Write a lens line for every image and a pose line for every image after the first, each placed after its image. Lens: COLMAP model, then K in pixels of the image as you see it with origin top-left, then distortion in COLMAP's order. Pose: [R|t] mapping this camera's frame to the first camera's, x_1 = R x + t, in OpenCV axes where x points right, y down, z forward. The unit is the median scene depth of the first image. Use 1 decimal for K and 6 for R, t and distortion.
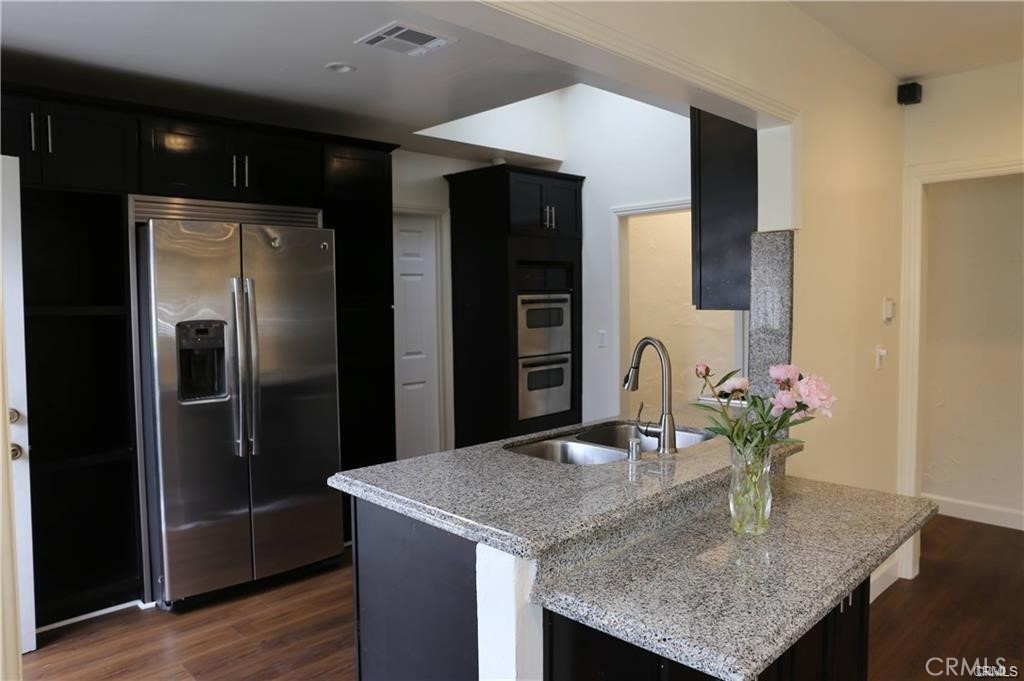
lens RADIAL K [[687.8, 0, 505.5], [0, 687.8, 334.7], [0, 0, 1]] dist [-0.067215, 0.011787]
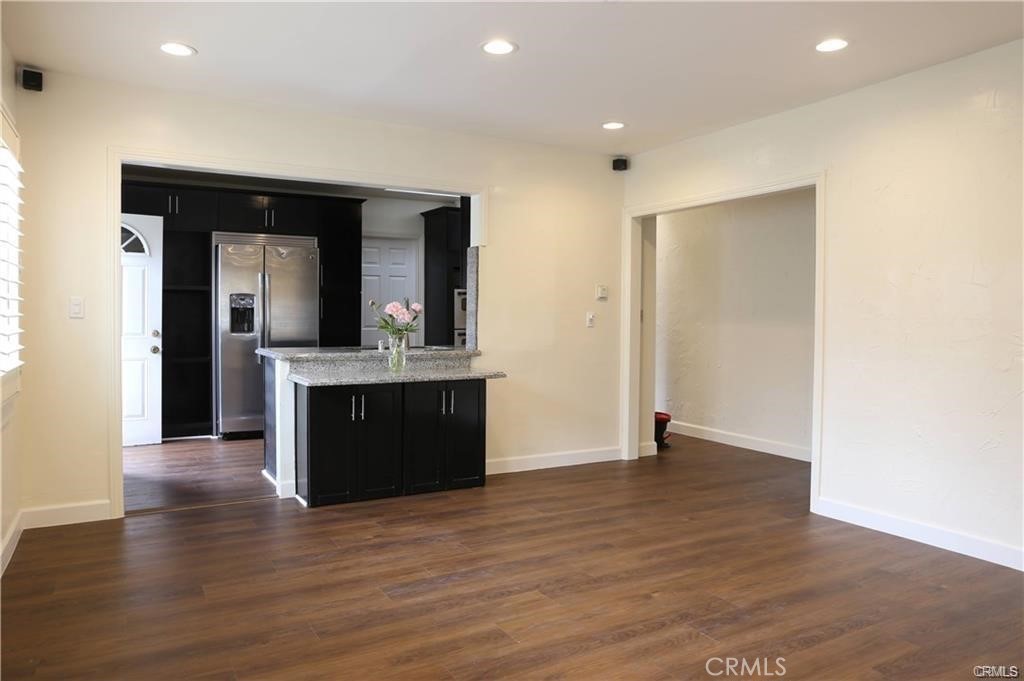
lens RADIAL K [[687.8, 0, 484.1], [0, 687.8, 331.0], [0, 0, 1]] dist [-0.067215, 0.011787]
pose [[0.965161, 0.027006, -0.260261, 0.764117], [-0.034587, 0.999099, -0.024592, 0.114012], [0.259362, 0.032737, 0.965225, -0.756651]]
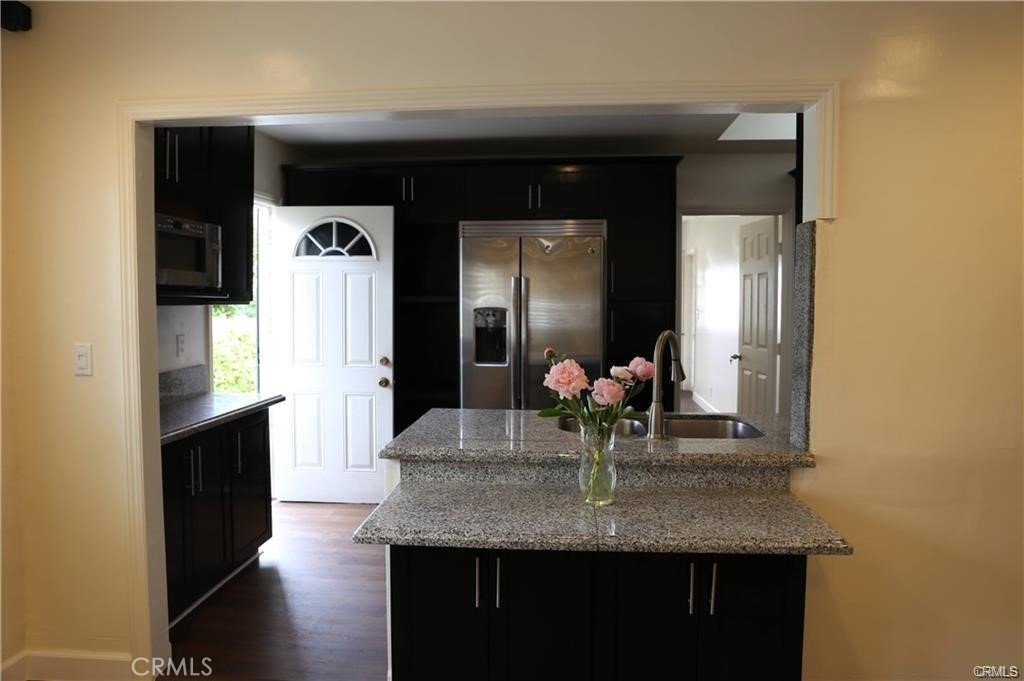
lens RADIAL K [[687.8, 0, 511.8], [0, 687.8, 337.9], [0, 0, 1]] dist [-0.067215, 0.011787]
pose [[0.660497, 0.058695, -0.748531, 0.652998], [-0.048995, 0.998184, 0.035039, -0.010000], [0.749228, 0.013531, 0.662173, 0.080245]]
